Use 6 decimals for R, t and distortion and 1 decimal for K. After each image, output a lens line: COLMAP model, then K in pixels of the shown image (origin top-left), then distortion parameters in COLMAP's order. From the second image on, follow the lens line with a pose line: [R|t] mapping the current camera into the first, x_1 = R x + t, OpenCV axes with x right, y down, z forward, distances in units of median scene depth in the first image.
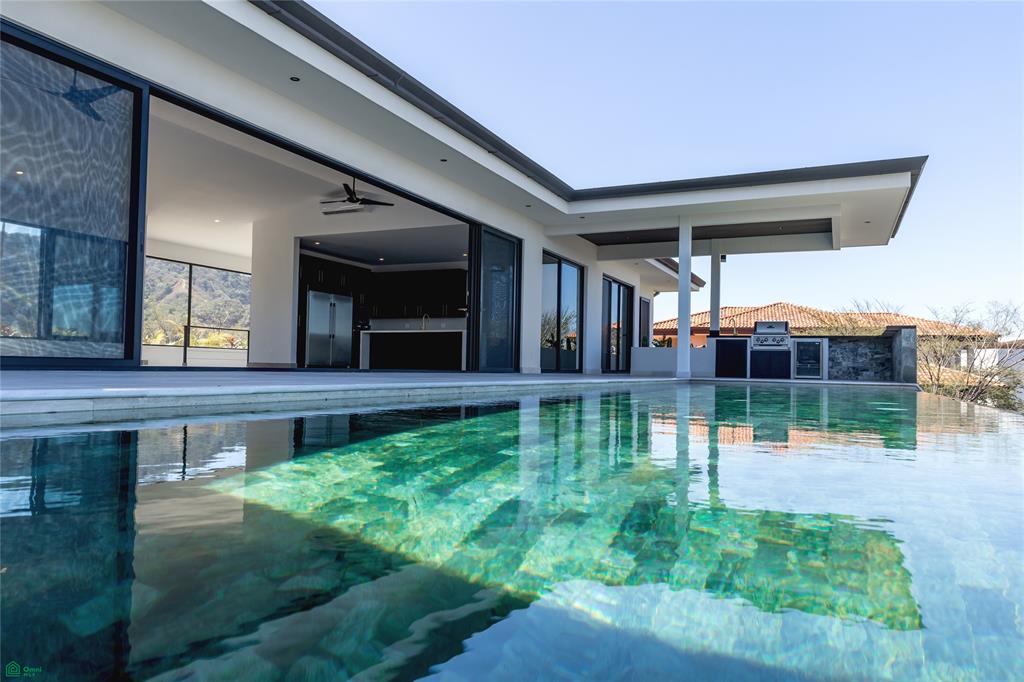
lens RADIAL K [[671.8, 0, 470.8], [0, 671.8, 342.4], [0, 0, 1]] dist [0.002938, 0.000326]
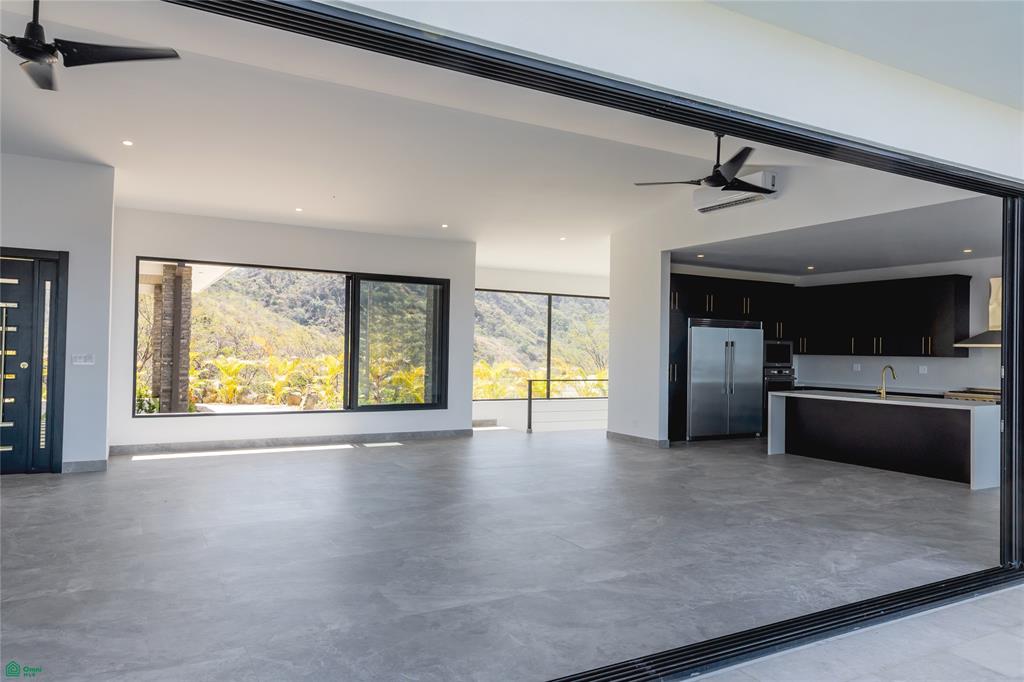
lens RADIAL K [[671.8, 0, 470.8], [0, 671.8, 342.4], [0, 0, 1]] dist [0.002938, 0.000326]
pose [[0.817690, -0.014823, -0.575468, -0.032654], [0.015267, 0.999875, -0.004062, -0.062559], [0.575457, -0.005464, 0.817814, 0.324151]]
